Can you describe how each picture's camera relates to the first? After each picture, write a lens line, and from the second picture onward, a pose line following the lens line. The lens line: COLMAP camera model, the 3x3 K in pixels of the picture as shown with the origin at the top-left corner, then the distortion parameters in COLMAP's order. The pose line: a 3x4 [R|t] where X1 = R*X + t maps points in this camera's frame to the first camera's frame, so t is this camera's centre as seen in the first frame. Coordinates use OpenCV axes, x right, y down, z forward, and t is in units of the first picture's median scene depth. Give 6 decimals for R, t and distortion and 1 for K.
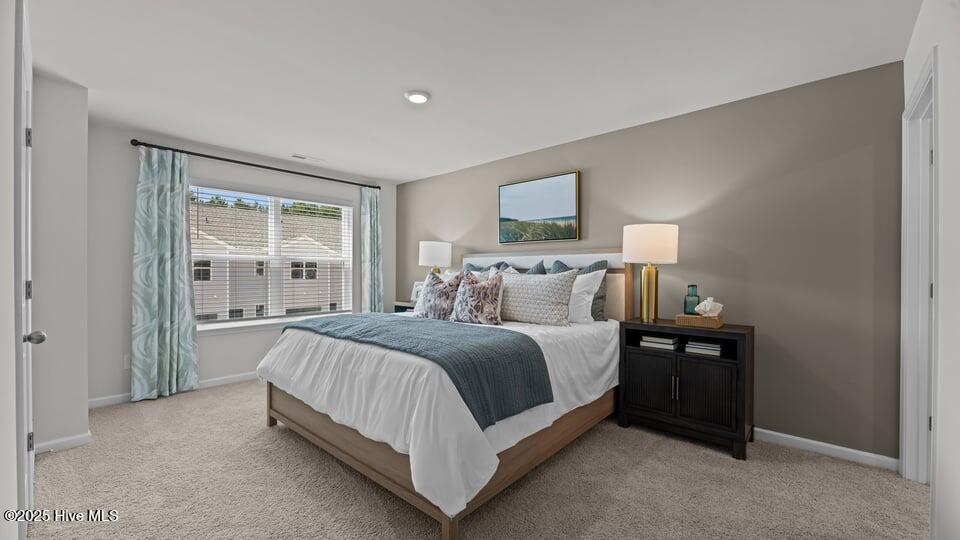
lens RADIAL K [[385.5, 0, 482.3], [0, 385.5, 270.4], [0, 0, 1]] dist [-0.000800, -0.001542]
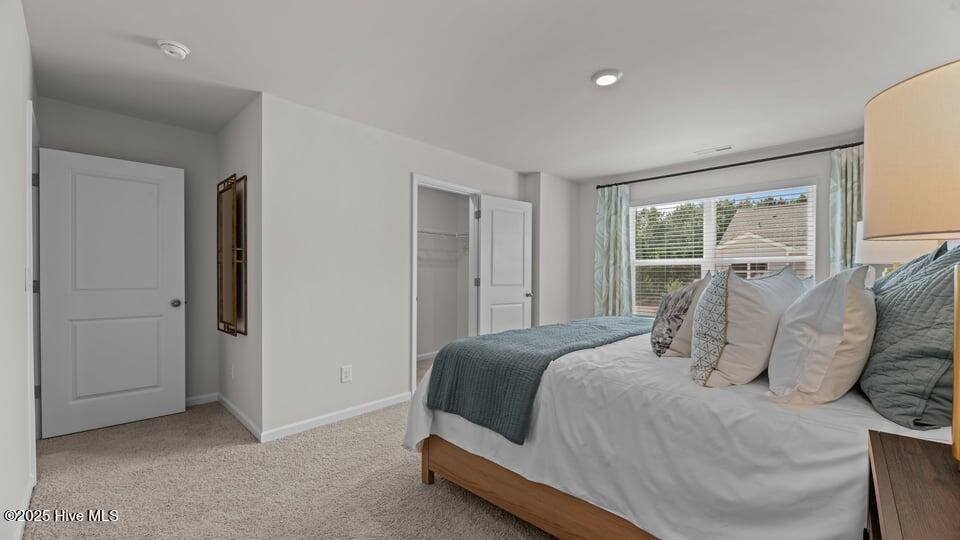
lens RADIAL K [[385.5, 0, 481.9], [0, 385.5, 274.9], [0, 0, 1]] dist [-0.000800, -0.001542]
pose [[-0.034261, 0.001810, -0.999411, 0.562411], [-0.000130, 0.999998, 0.001815, 0.003354], [0.999413, 0.000192, -0.034260, 0.567621]]
